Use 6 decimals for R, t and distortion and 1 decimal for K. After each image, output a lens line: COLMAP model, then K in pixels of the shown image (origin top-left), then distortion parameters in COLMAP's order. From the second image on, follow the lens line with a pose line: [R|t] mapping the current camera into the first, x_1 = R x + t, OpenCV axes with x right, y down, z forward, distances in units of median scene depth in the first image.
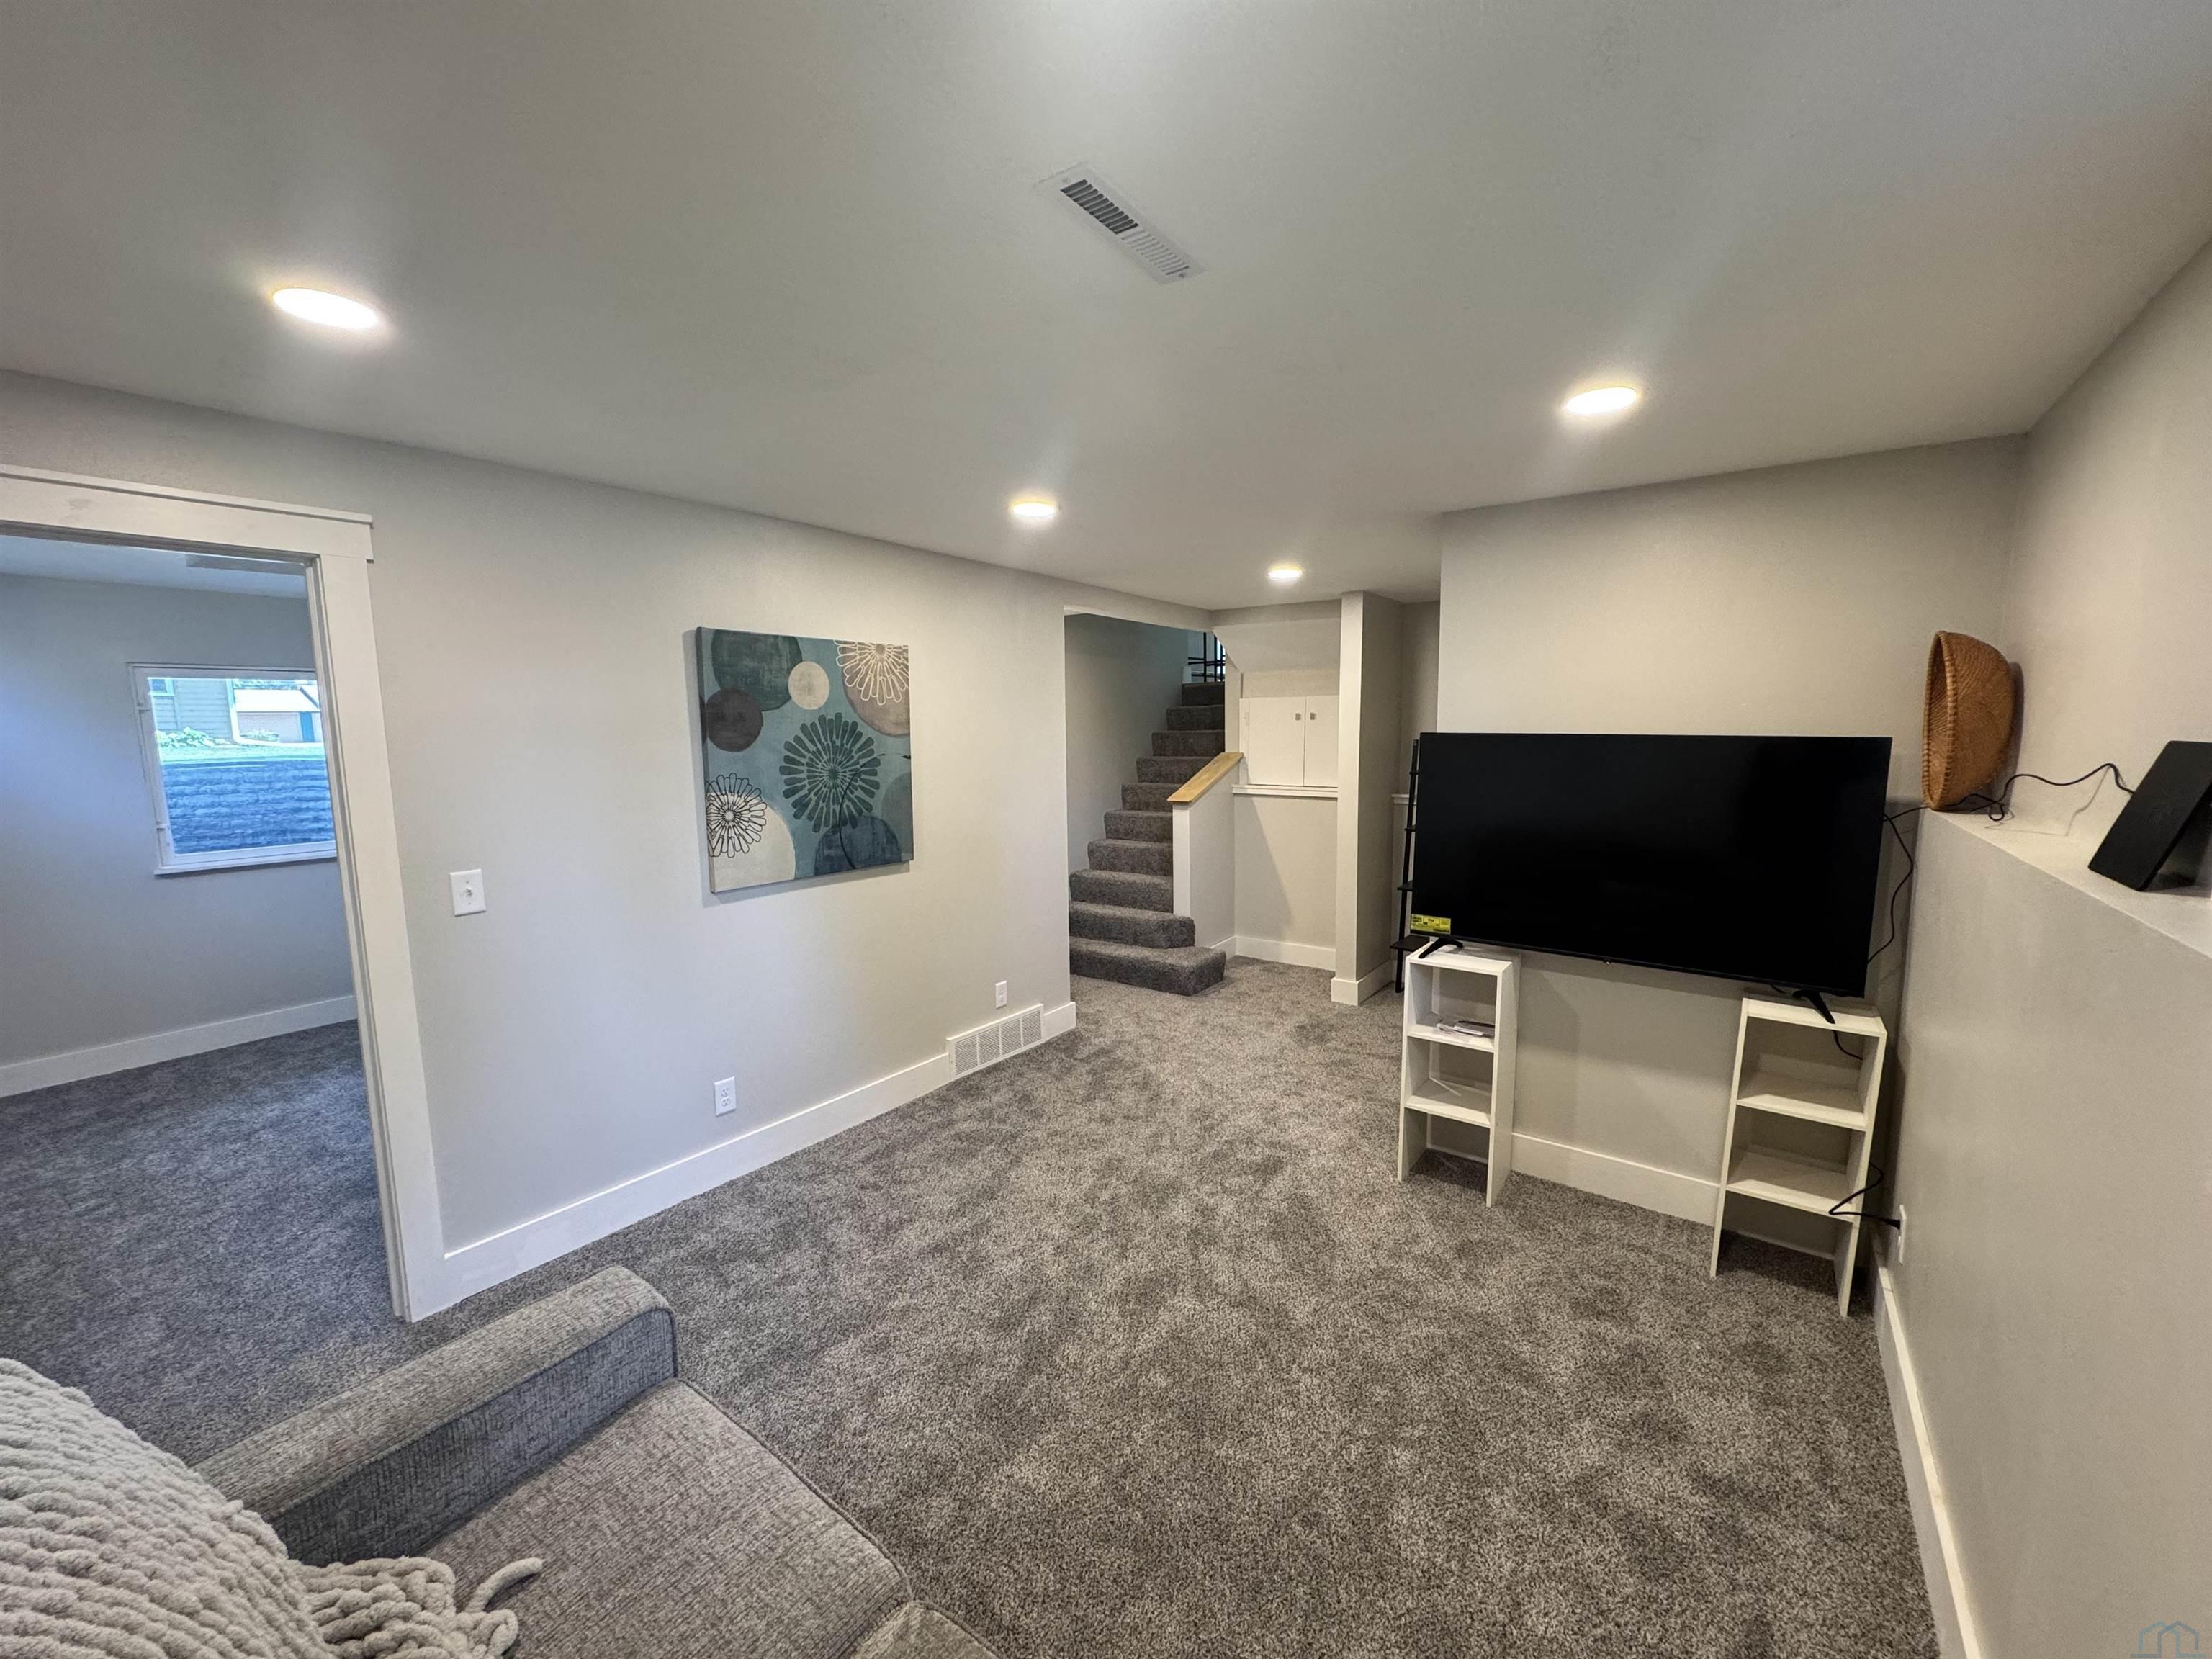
lens RADIAL K [[883.9, 0, 1105.6], [0, 883.9, 838.6], [0, 0, 1]] dist [-0.002039, 0.000438]
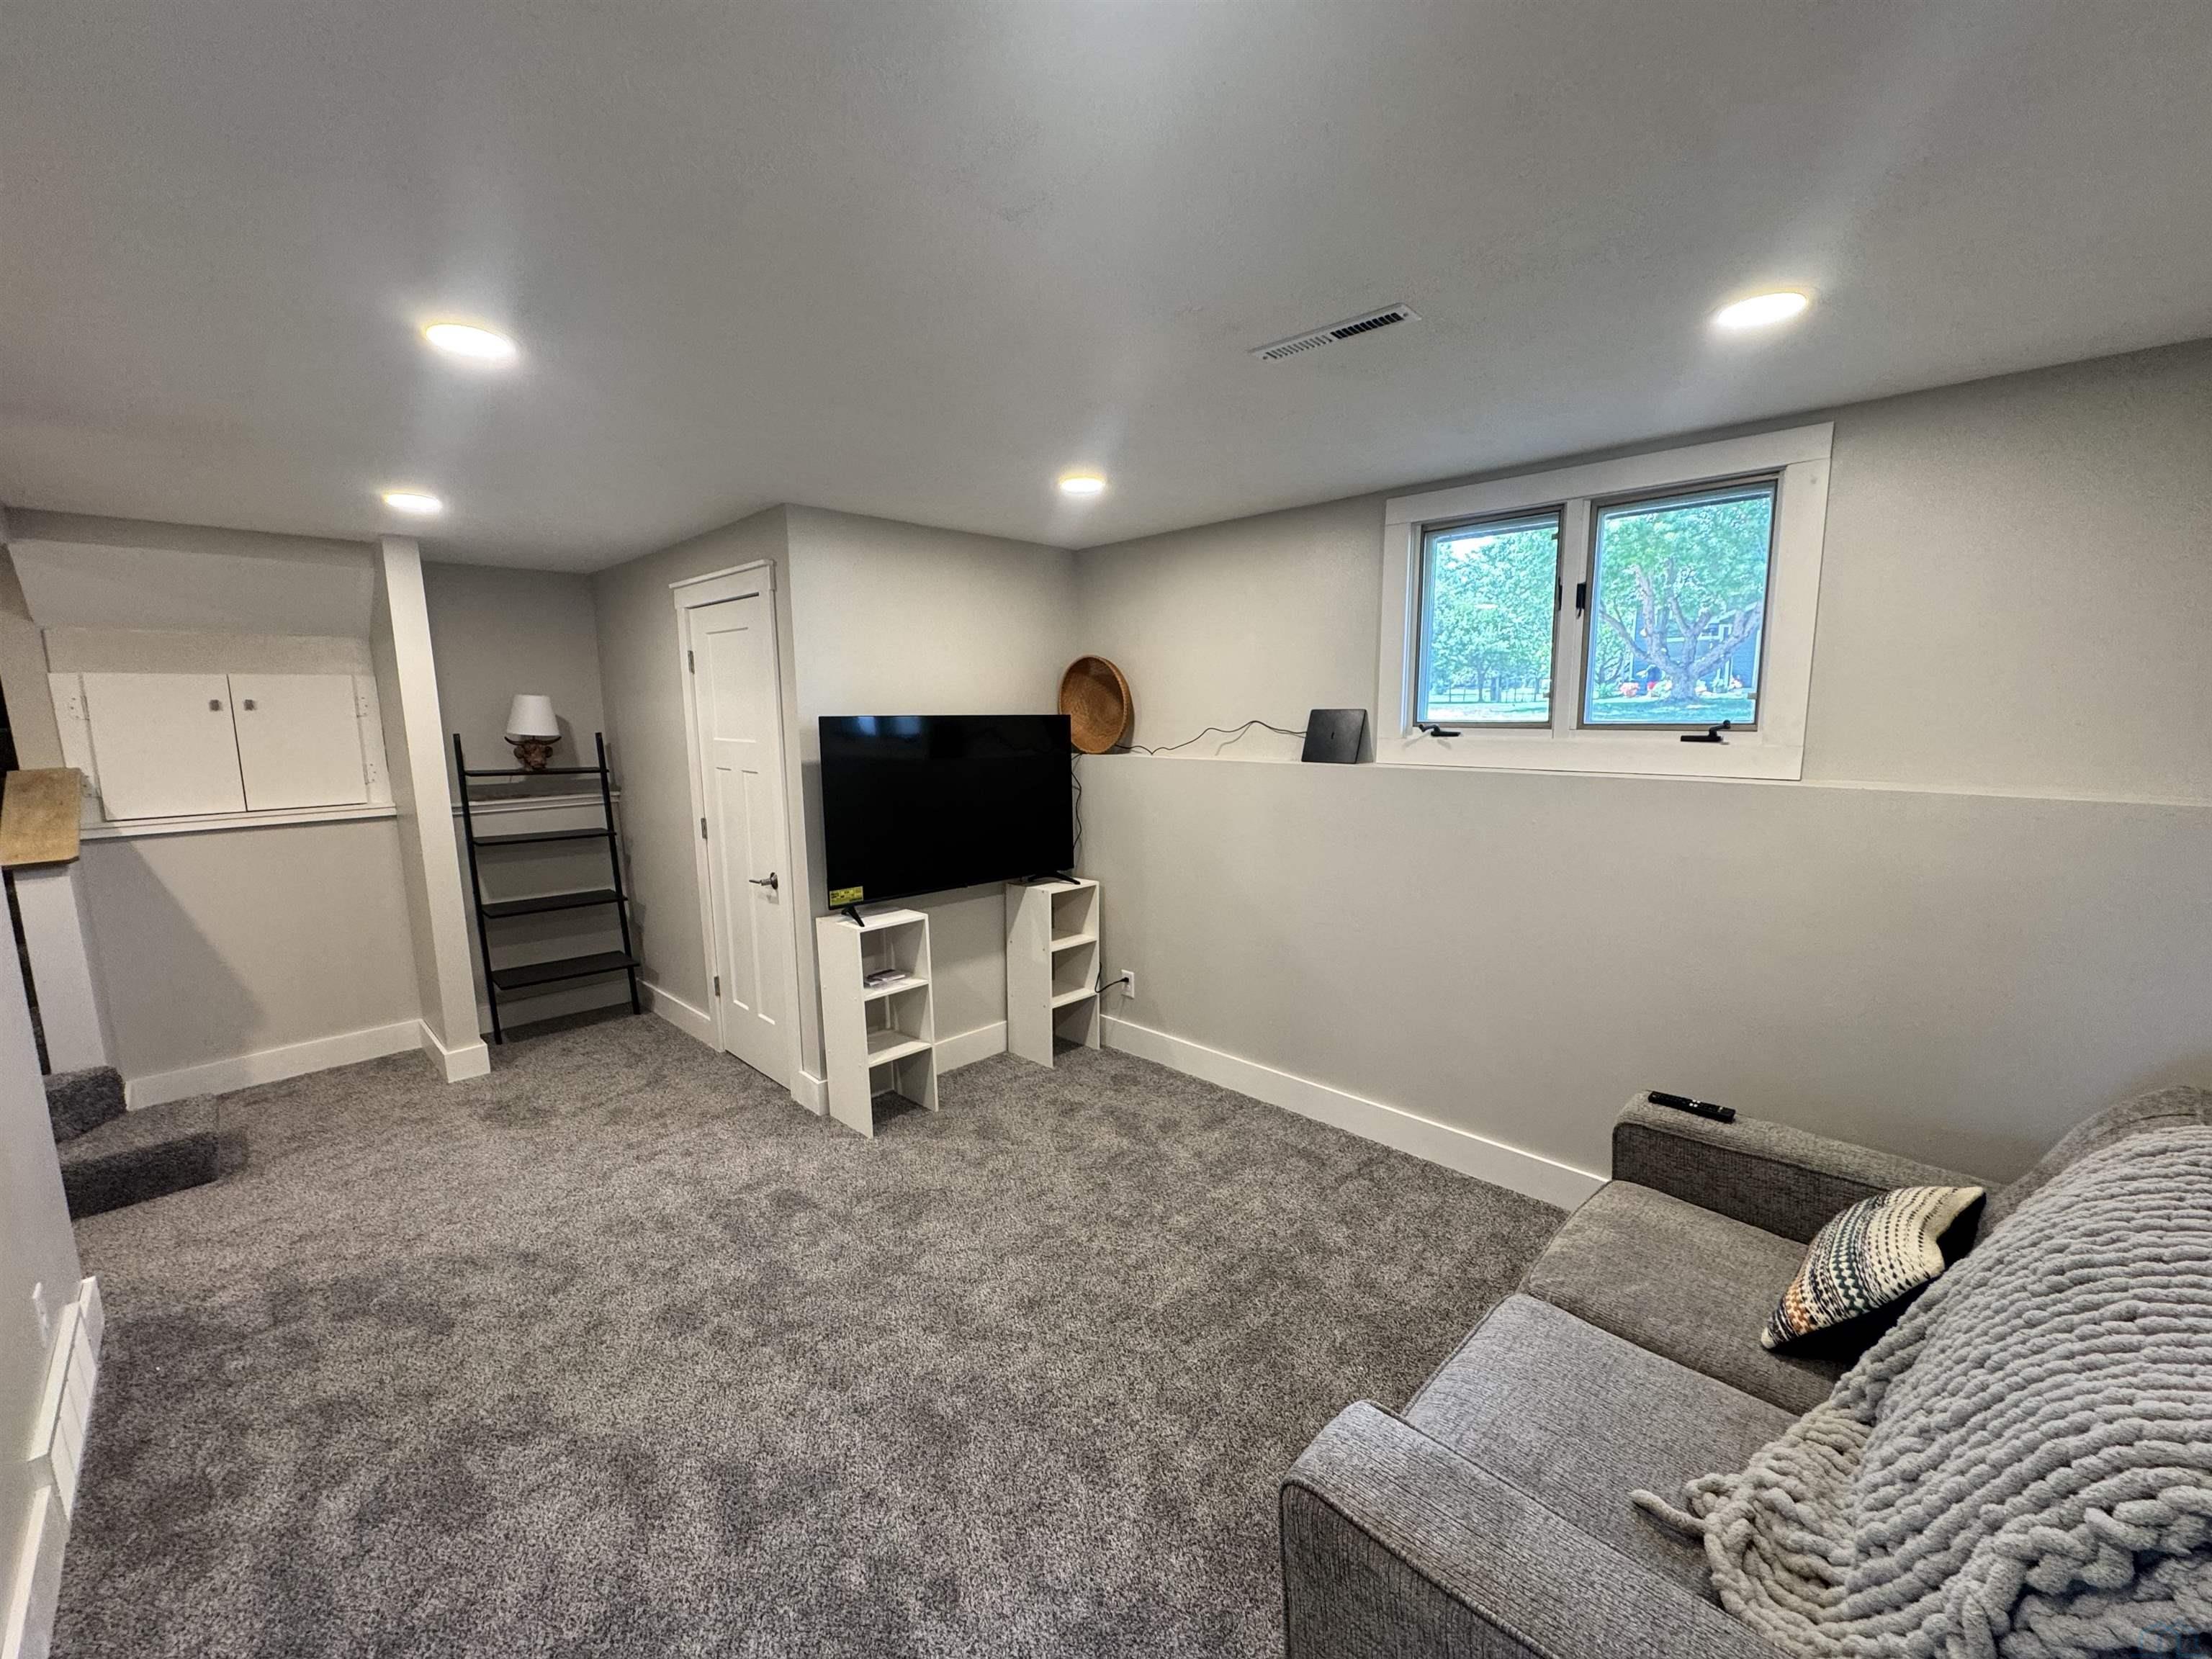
lens RADIAL K [[883.9, 0, 1108.8], [0, 883.9, 824.2], [0, 0, 1]] dist [-0.002039, 0.000438]
pose [[0.134556, -0.121429, 0.983438, -0.542446], [0.137213, 0.985185, 0.102871, -0.047318], [-0.981360, 0.121099, 0.149225, 0.445877]]
